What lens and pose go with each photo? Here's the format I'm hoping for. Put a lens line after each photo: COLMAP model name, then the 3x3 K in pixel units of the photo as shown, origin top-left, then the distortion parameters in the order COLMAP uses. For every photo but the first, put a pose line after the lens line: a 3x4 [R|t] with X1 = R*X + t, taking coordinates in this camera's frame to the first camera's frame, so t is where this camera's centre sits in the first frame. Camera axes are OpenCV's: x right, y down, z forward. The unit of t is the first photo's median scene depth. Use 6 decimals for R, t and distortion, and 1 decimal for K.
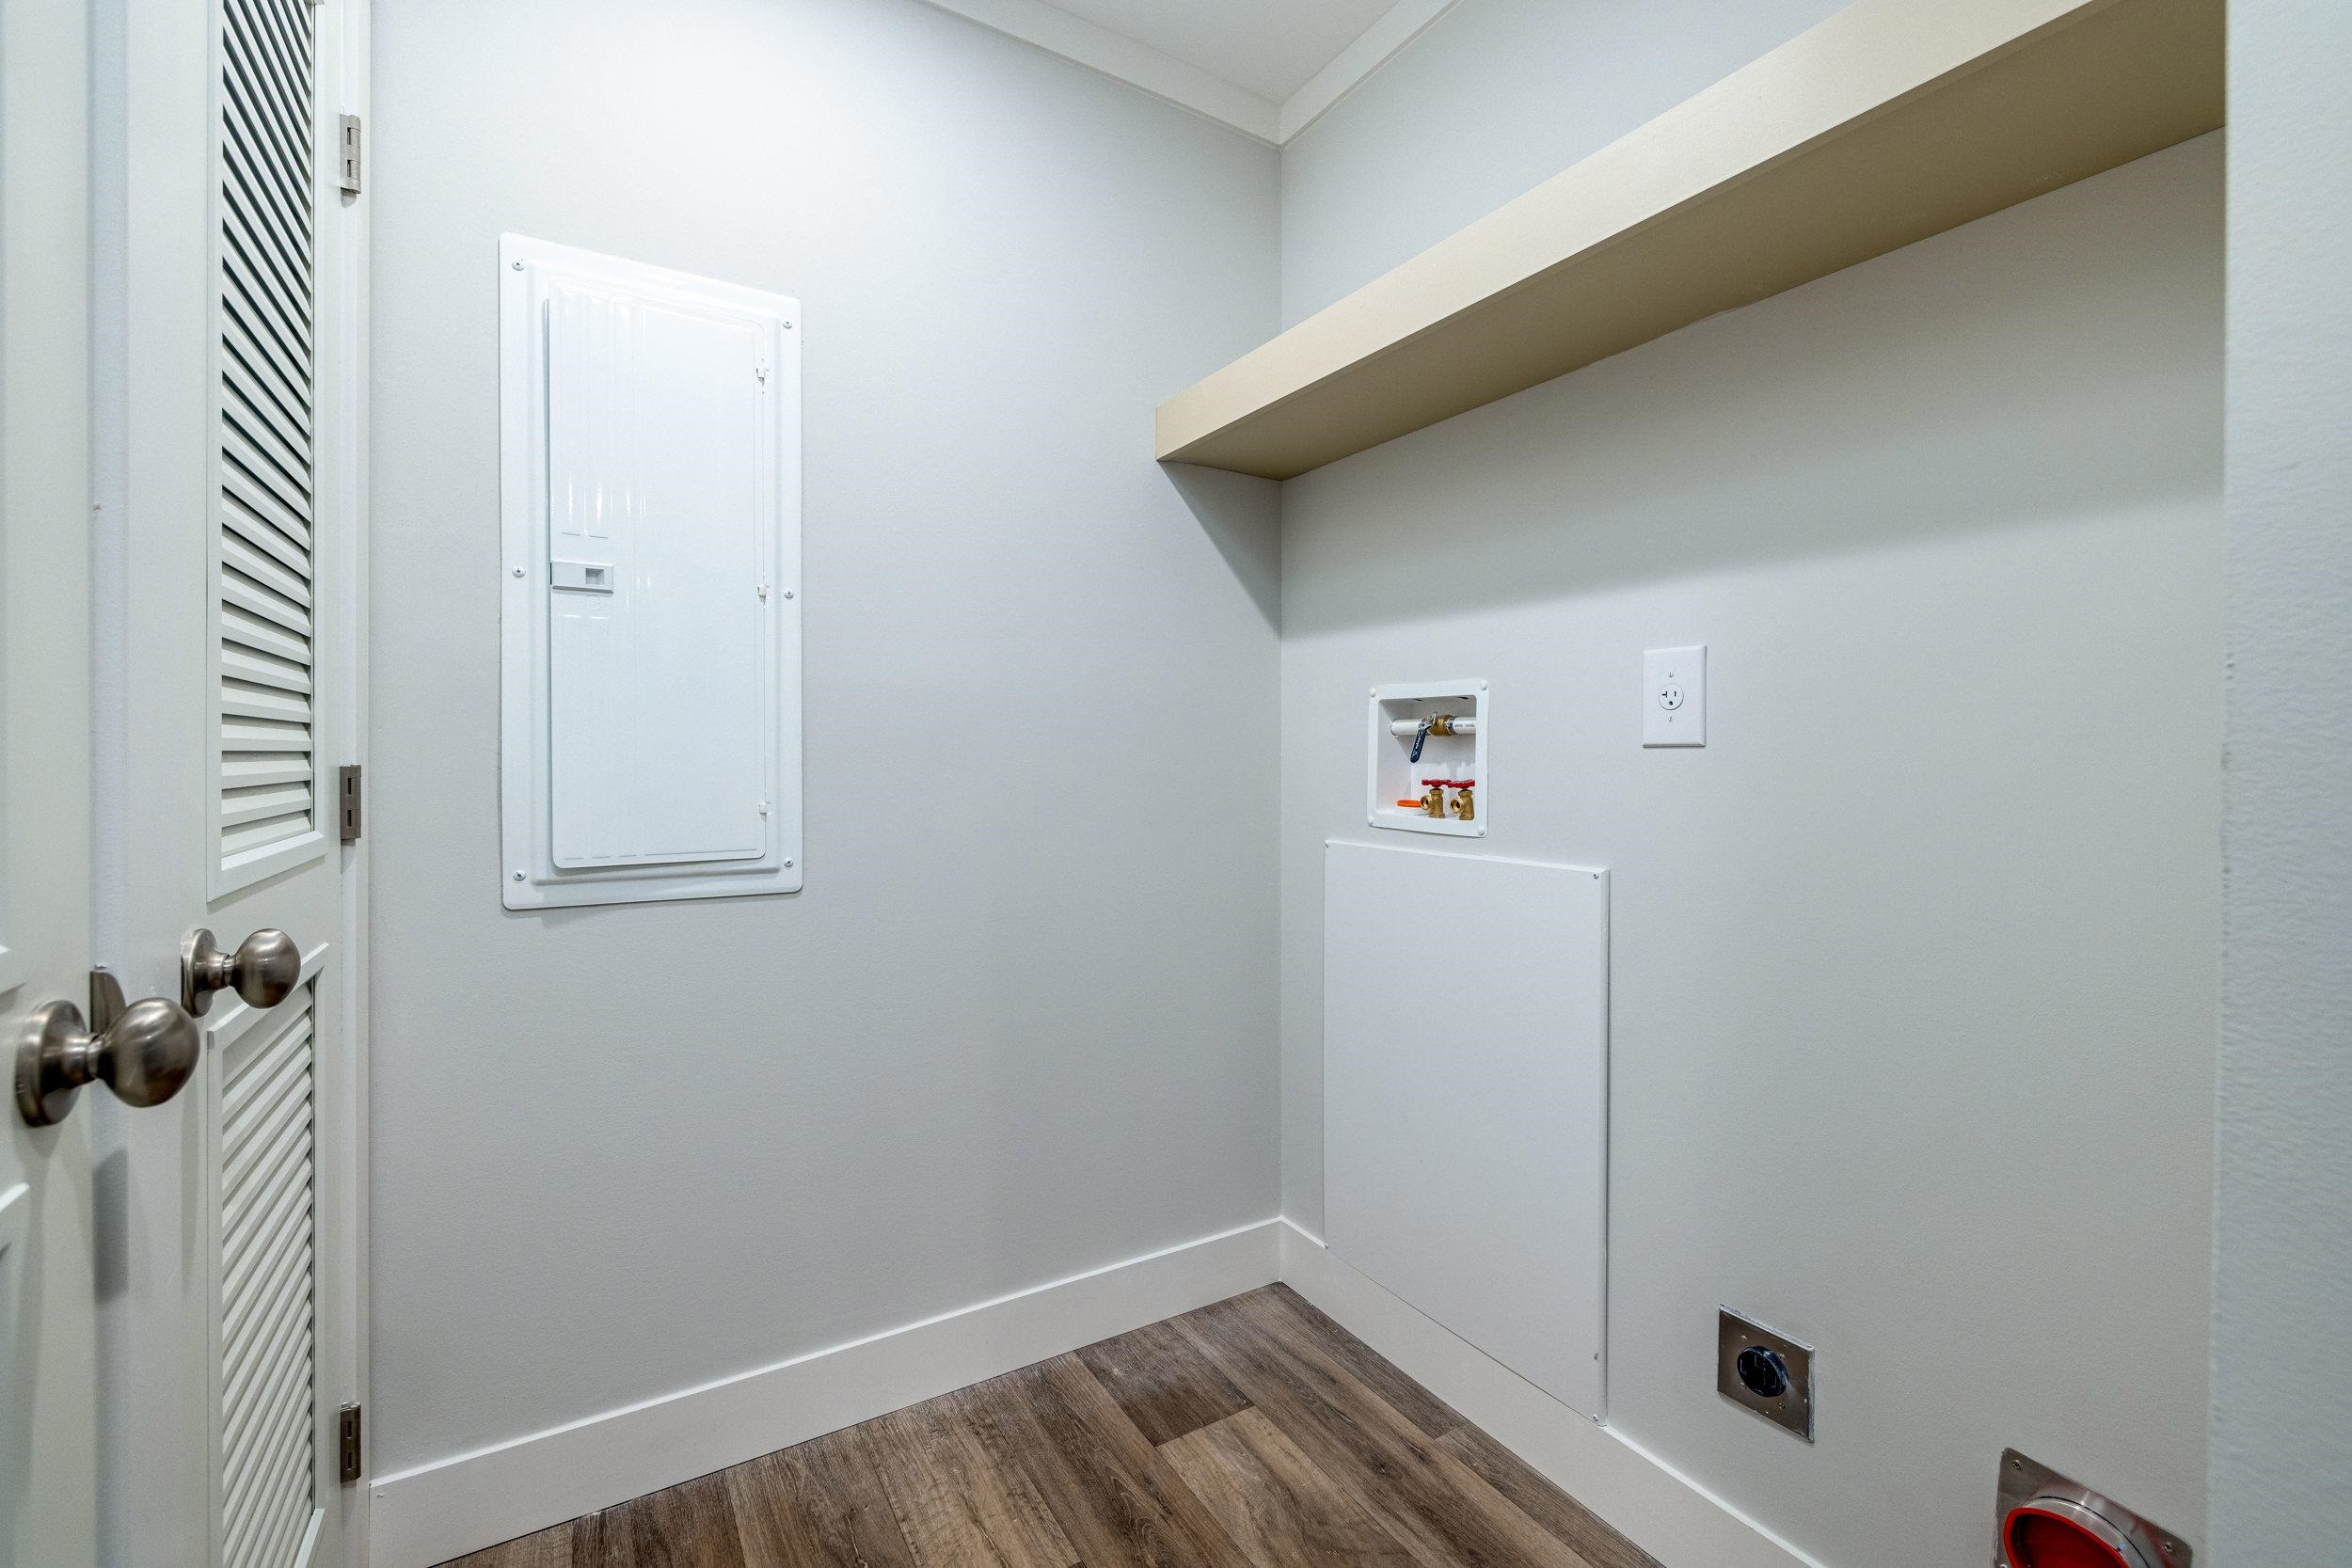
lens RADIAL K [[986.8, 0, 1180.6], [0, 986.8, 767.5], [0, 0, 1]] dist [-0.000320, -0.000201]
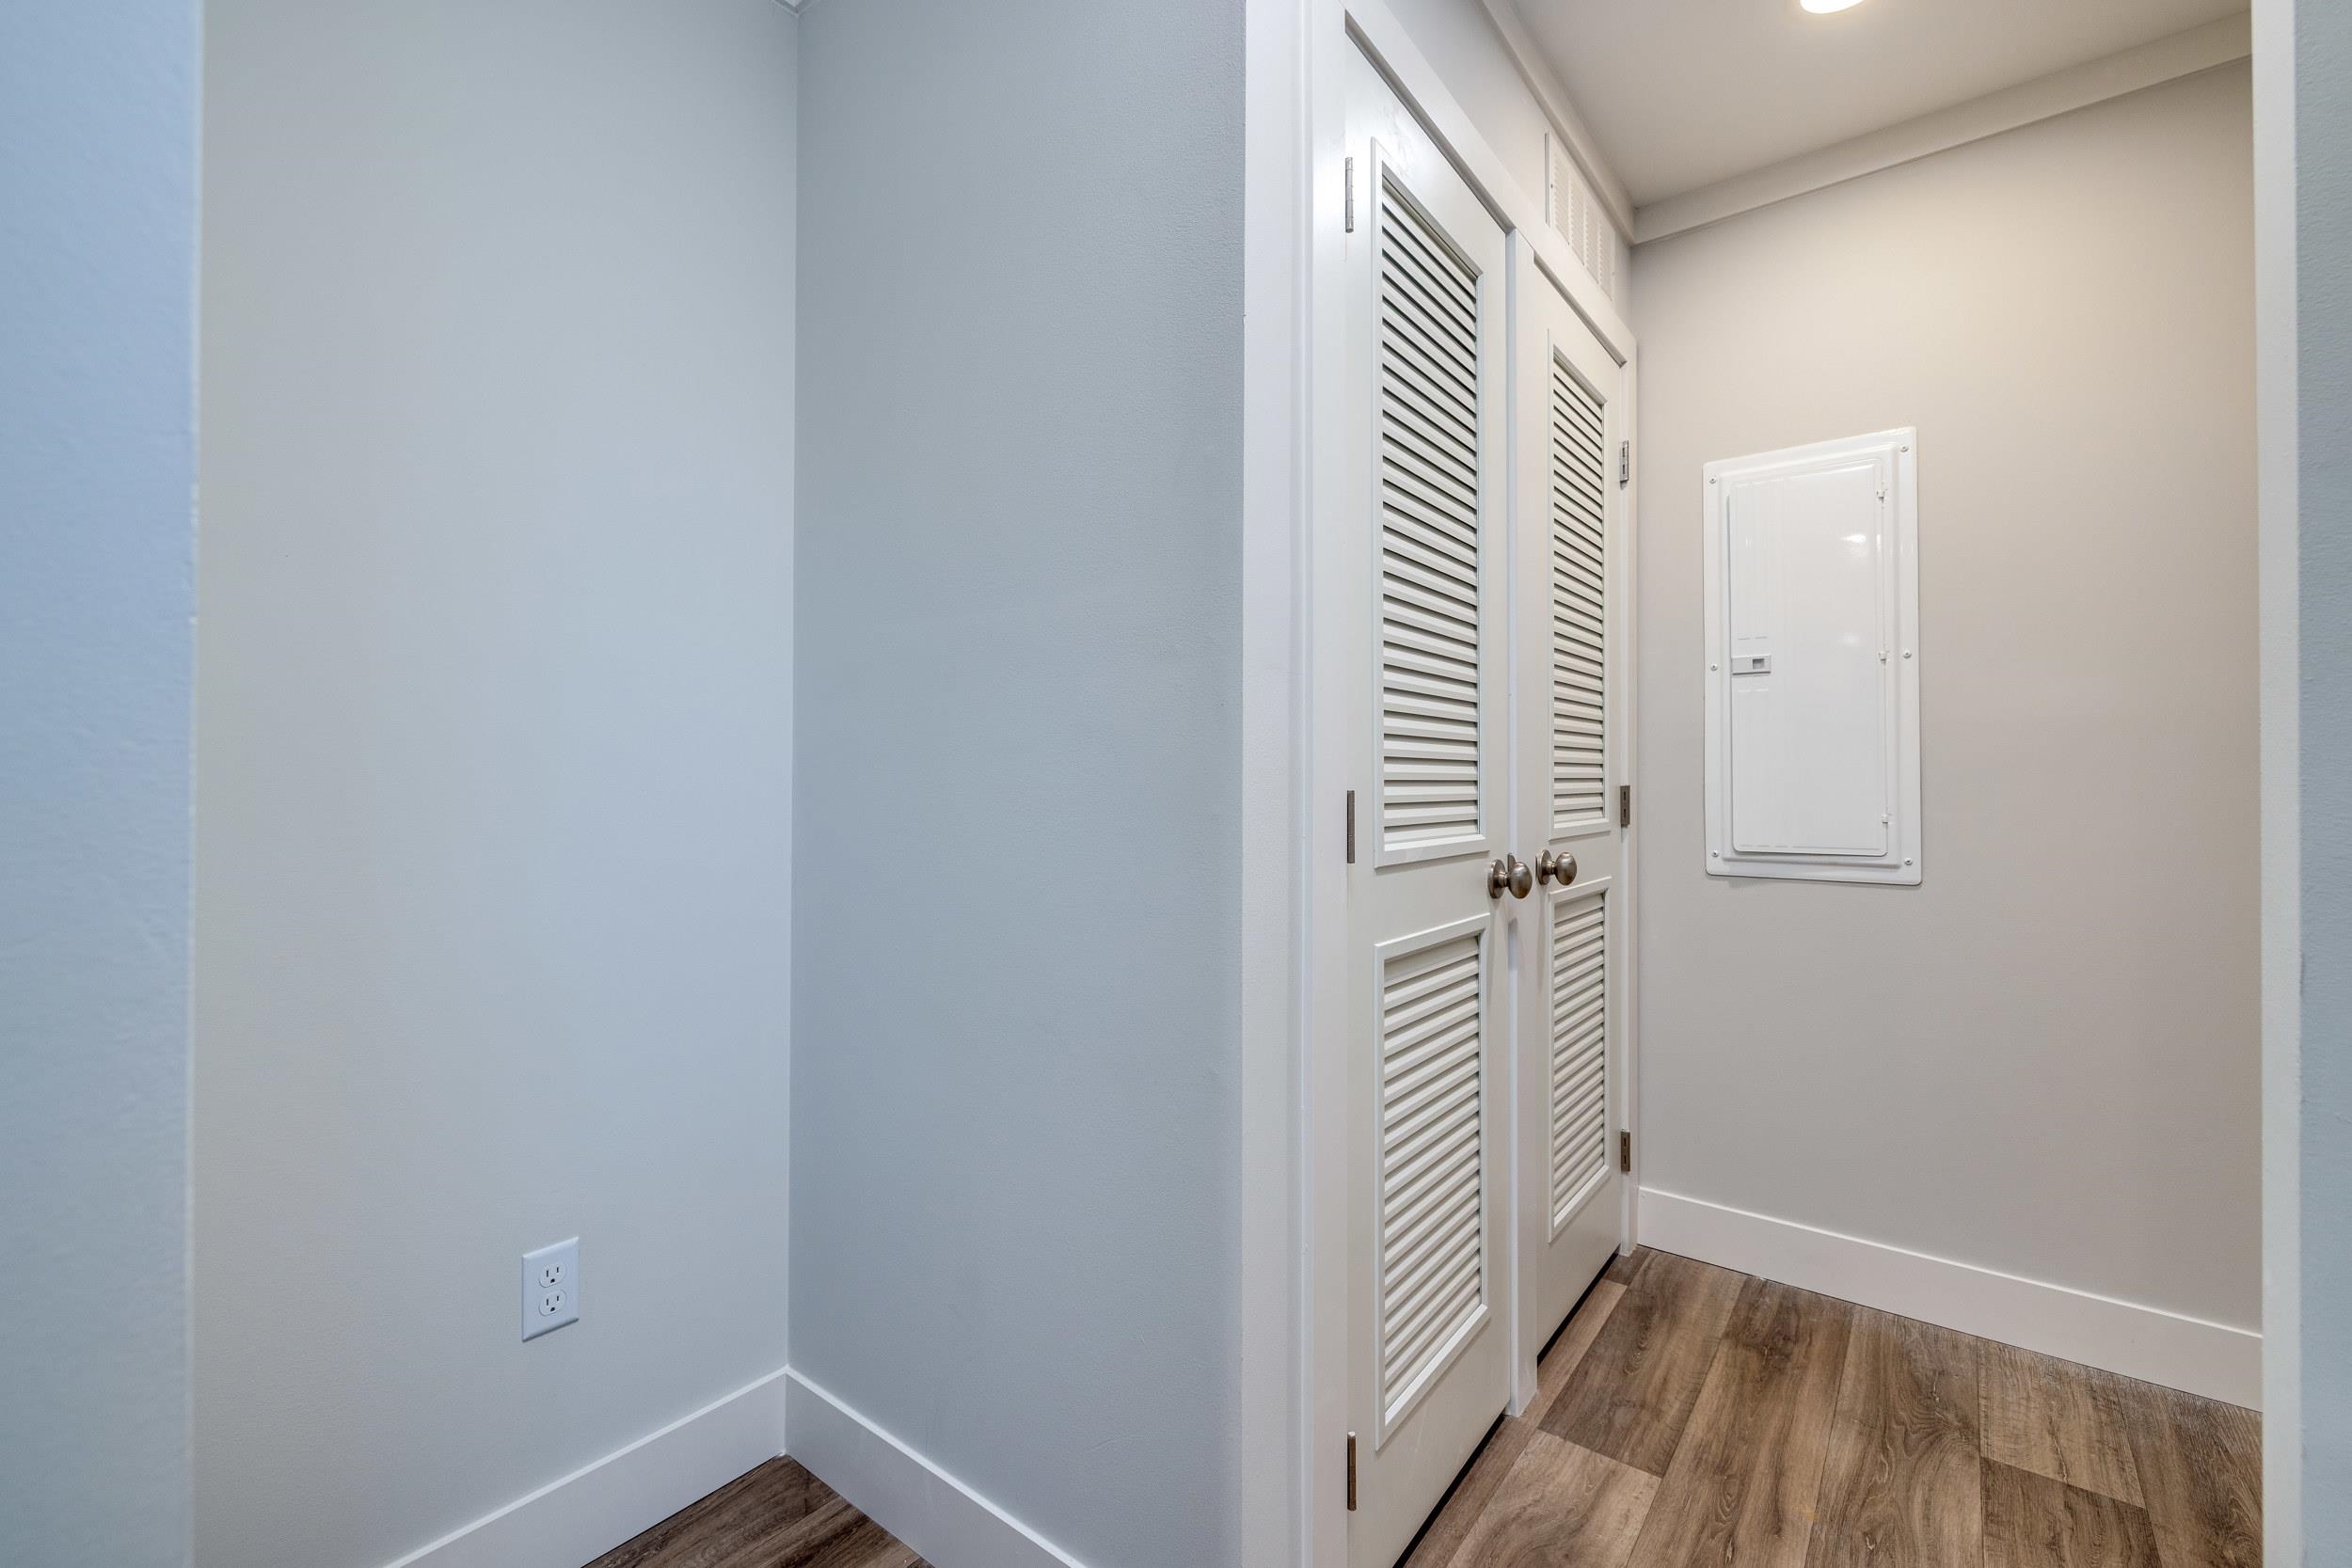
lens RADIAL K [[986.8, 0, 1180.6], [0, 986.8, 767.5], [0, 0, 1]] dist [-0.000320, -0.000201]
pose [[0.351012, -0.013117, -0.936279, 0.534730], [-0.007603, 0.999829, -0.016858, 0.001984], [0.936340, 0.013036, 0.350852, -0.387714]]
